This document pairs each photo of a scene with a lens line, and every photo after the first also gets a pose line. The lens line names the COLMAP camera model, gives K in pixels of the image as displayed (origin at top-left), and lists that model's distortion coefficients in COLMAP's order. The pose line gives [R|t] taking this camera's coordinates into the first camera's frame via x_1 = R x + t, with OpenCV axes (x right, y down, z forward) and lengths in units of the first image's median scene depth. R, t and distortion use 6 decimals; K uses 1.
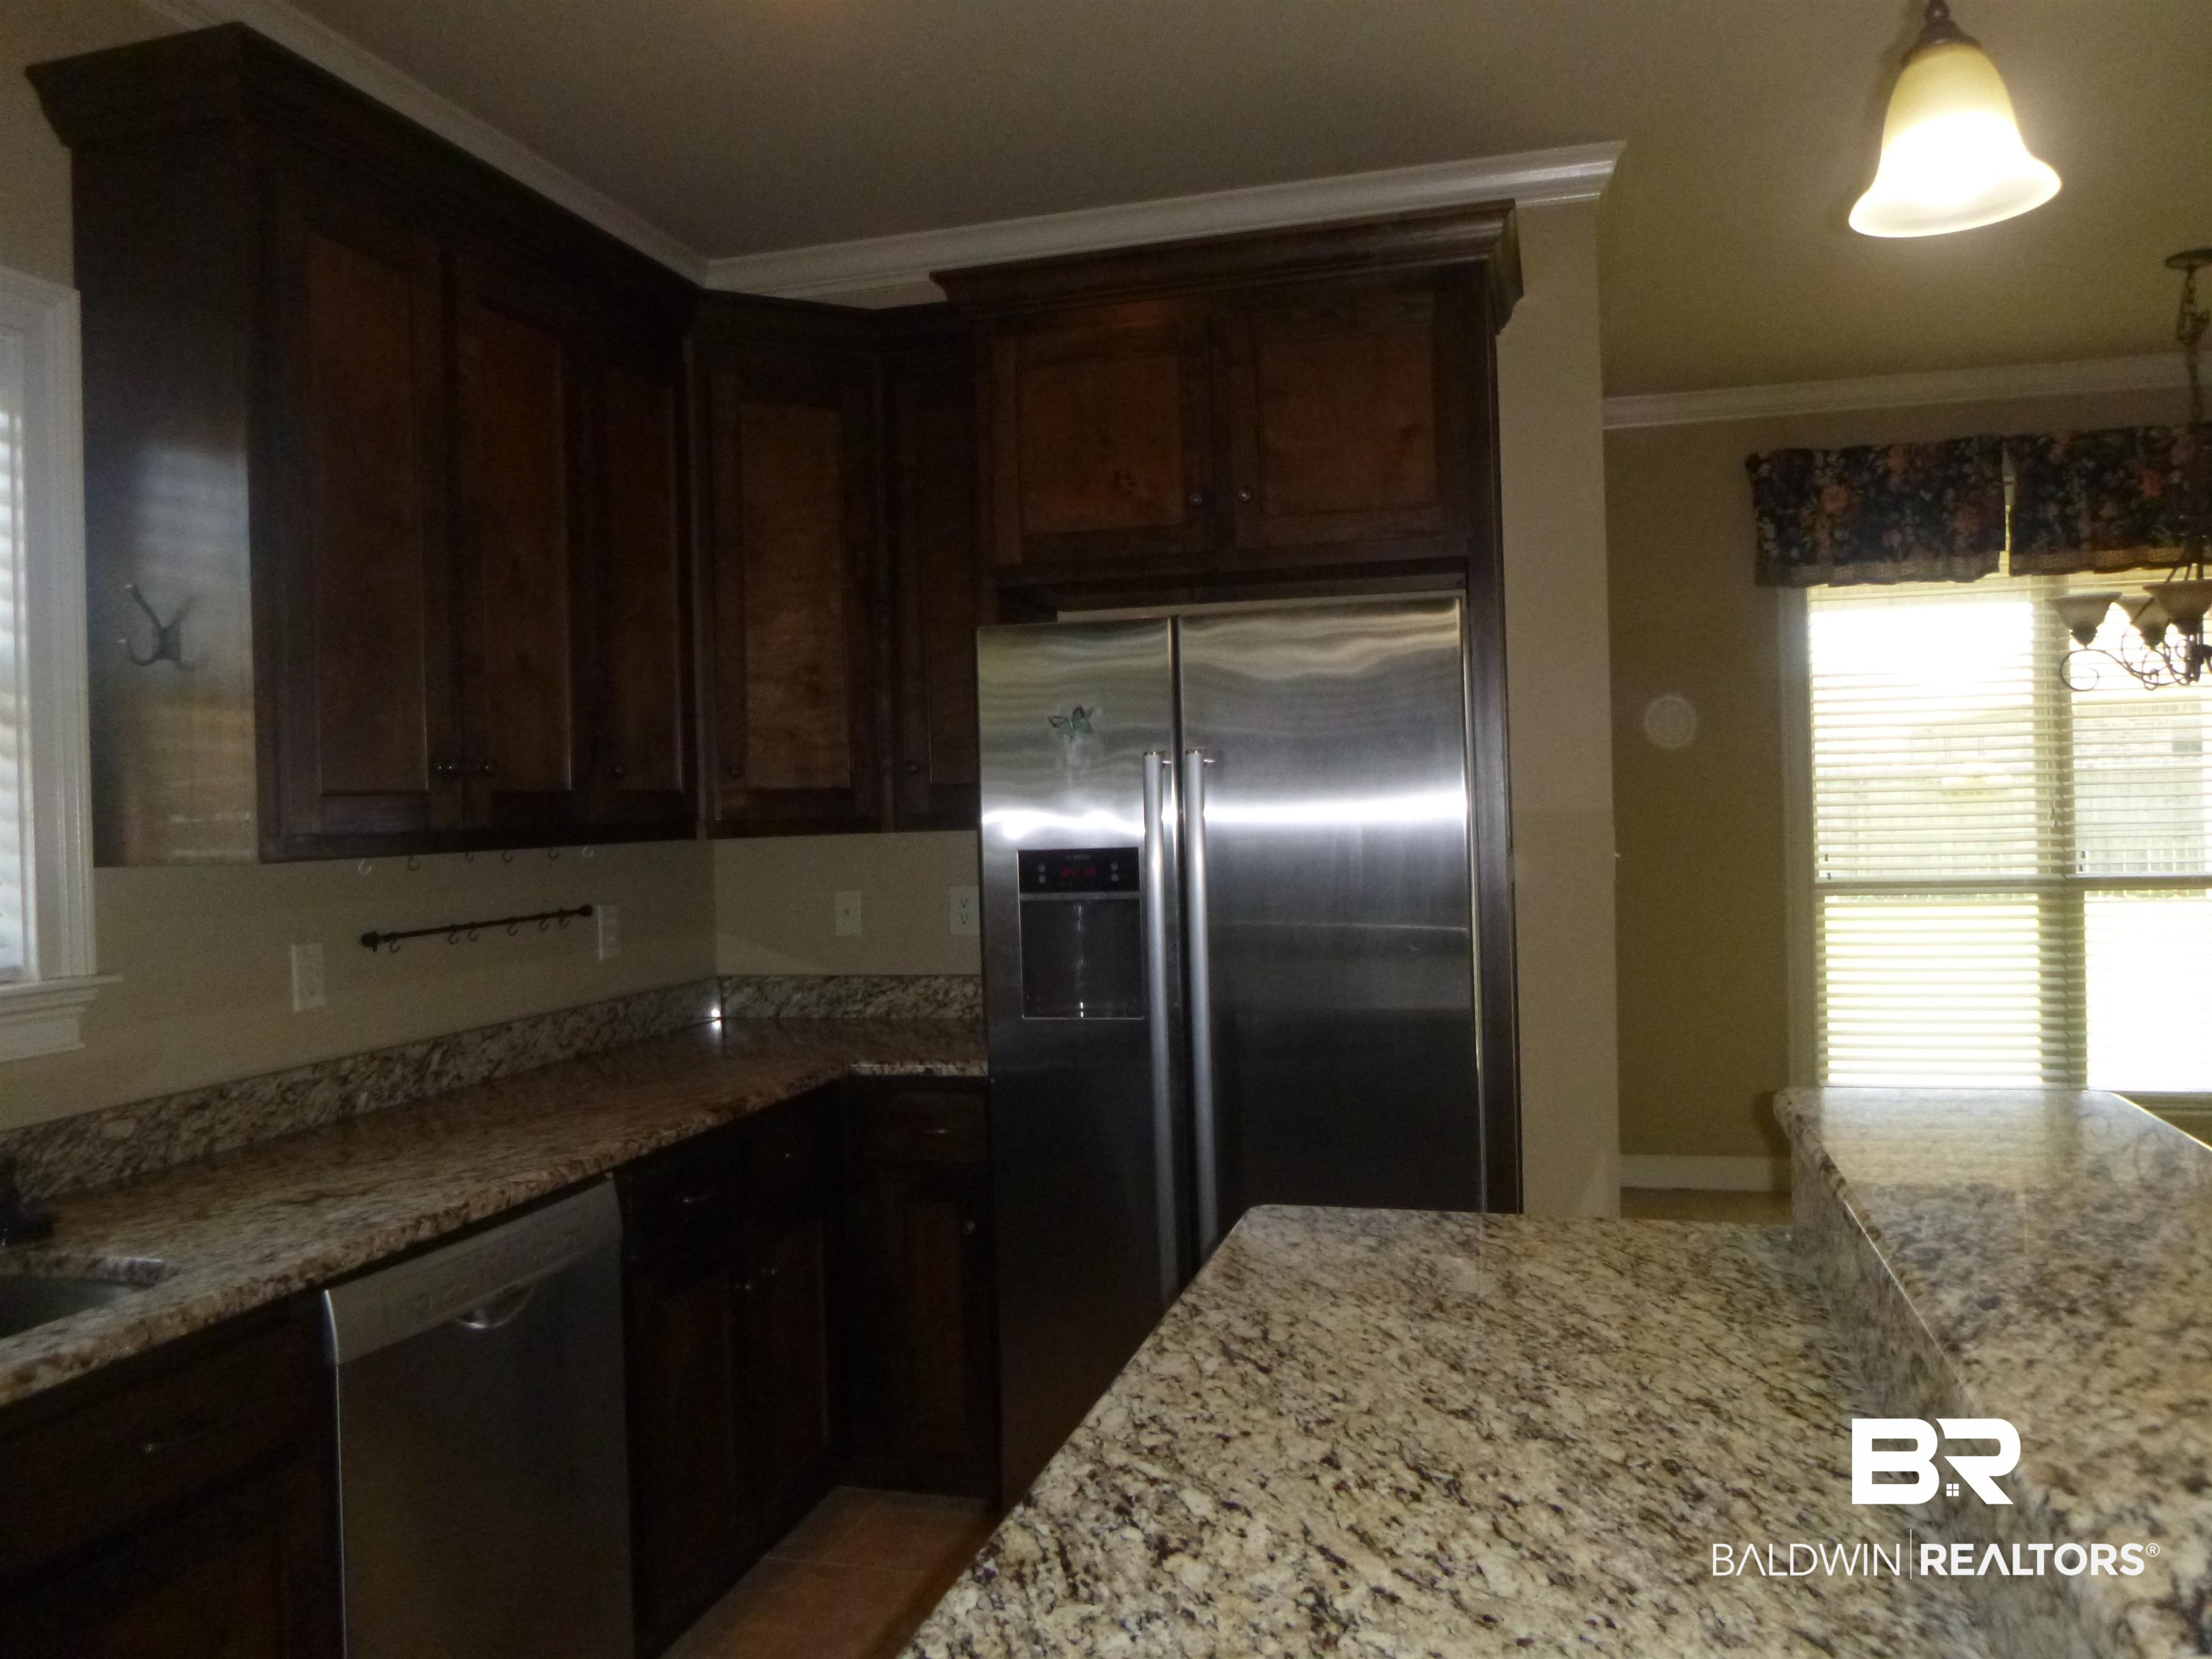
lens RADIAL K [[1603.2, 0, 1113.1], [0, 1603.2, 797.7], [0, 0, 1]] dist [-0.034225, 0.003788]
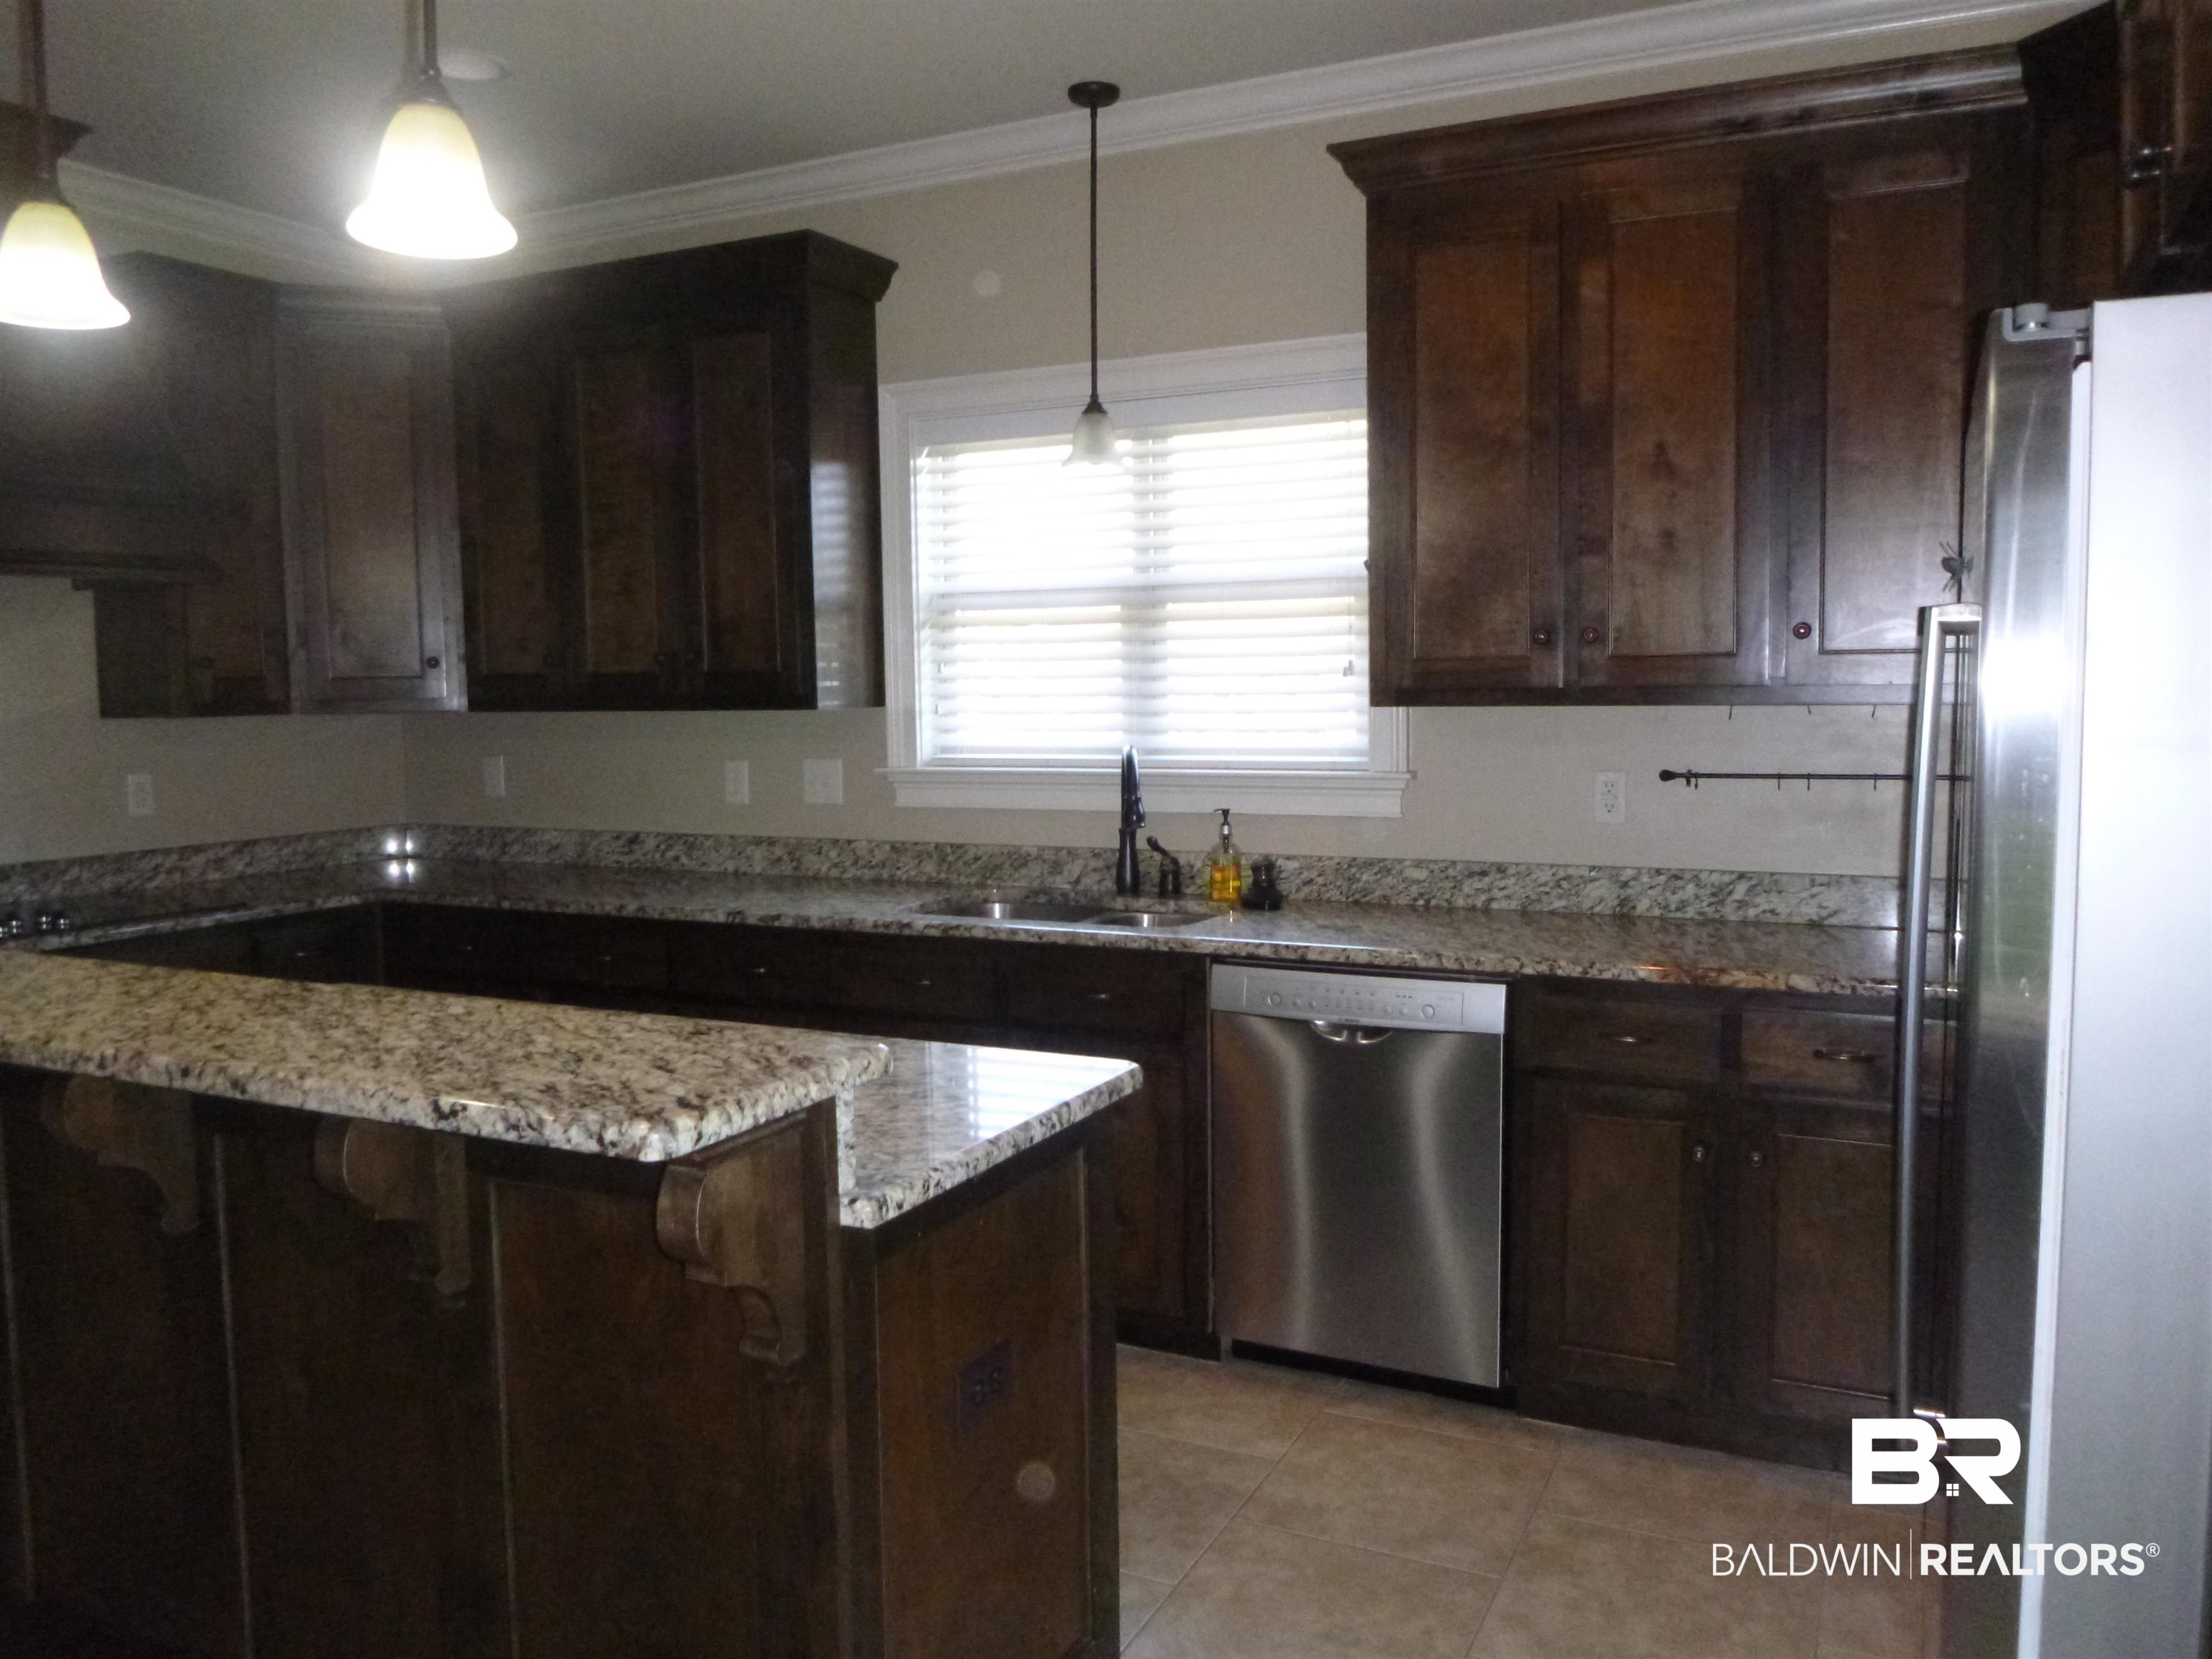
lens RADIAL K [[1638.4, 0, 1120.7], [0, 1638.4, 805.3], [0, 0, 1]] dist [-0.023470, -0.004805]
pose [[-0.170137, 0.106753, -0.979621, 1.818501], [0.022644, 0.994276, 0.104417, -0.059175], [0.985160, -0.004417, -0.171580, 1.809523]]
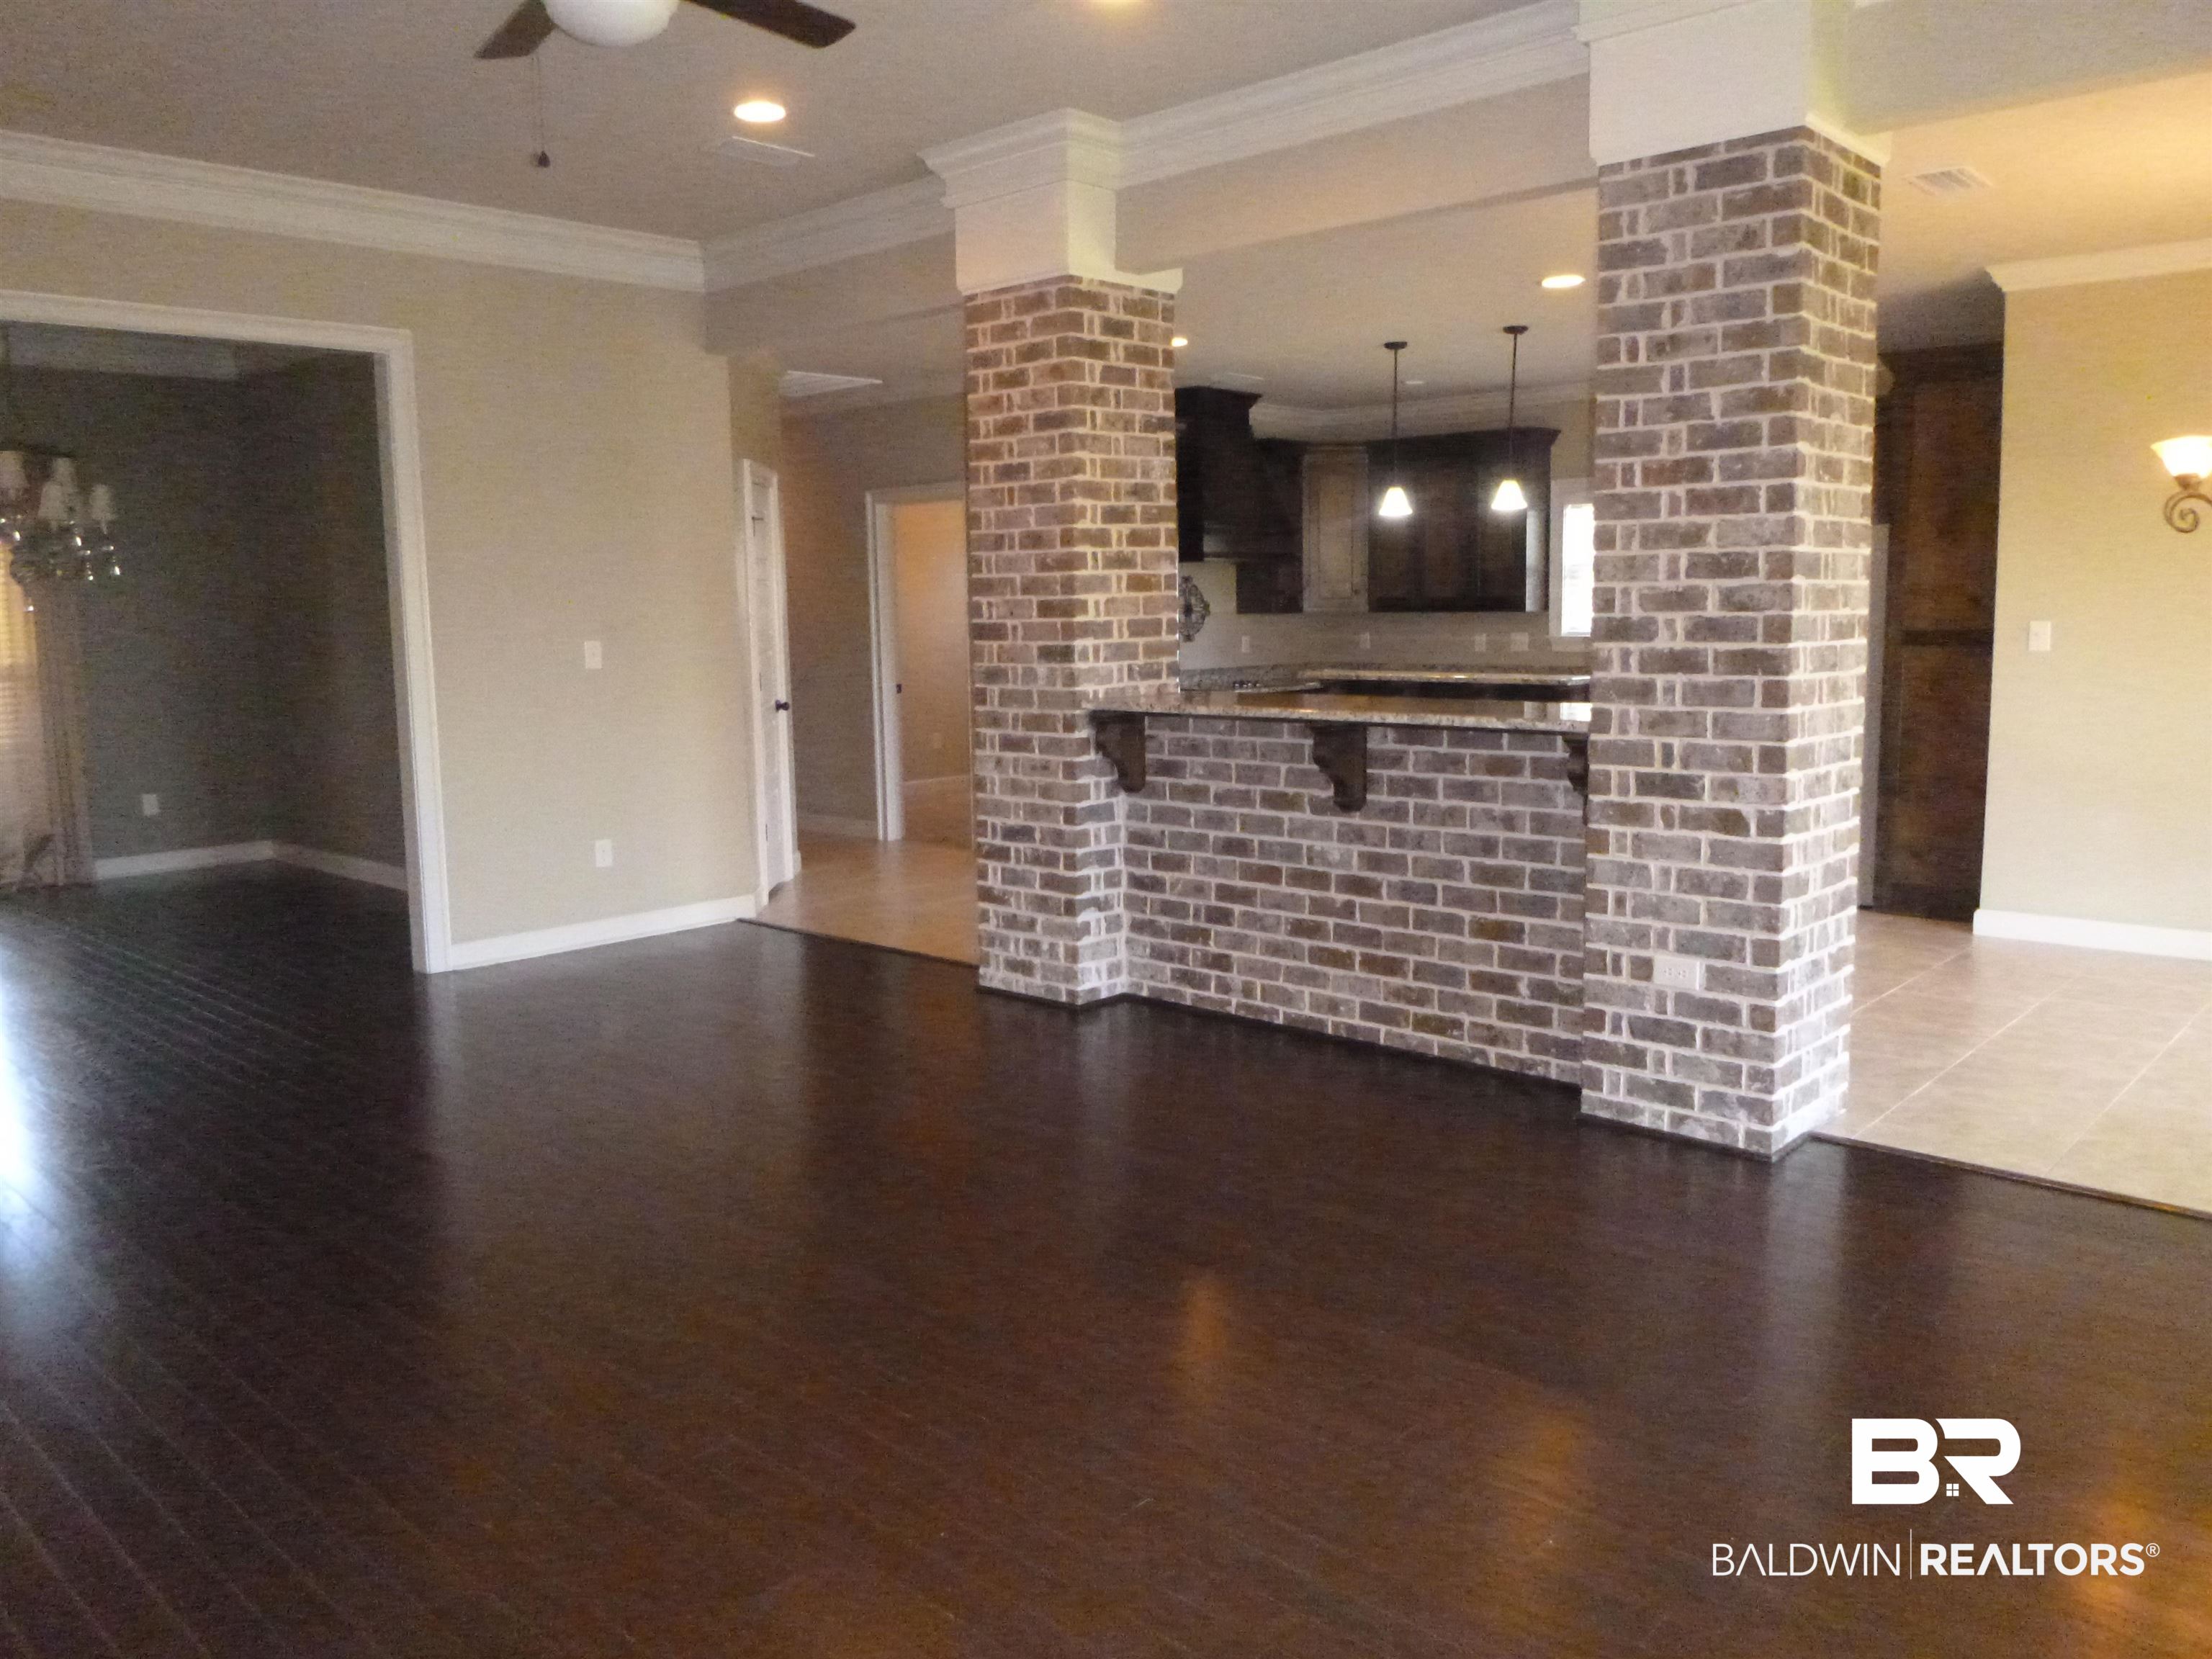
lens RADIAL K [[1646.2, 0, 1130.2], [0, 1646.2, 796.6], [0, 0, 1]] dist [-0.015346, 0.004986]
pose [[-0.458323, 0.136851, -0.878187, 7.002074], [0.030037, 0.989895, 0.138583, -0.207220], [0.888278, 0.037138, -0.457802, 2.713608]]
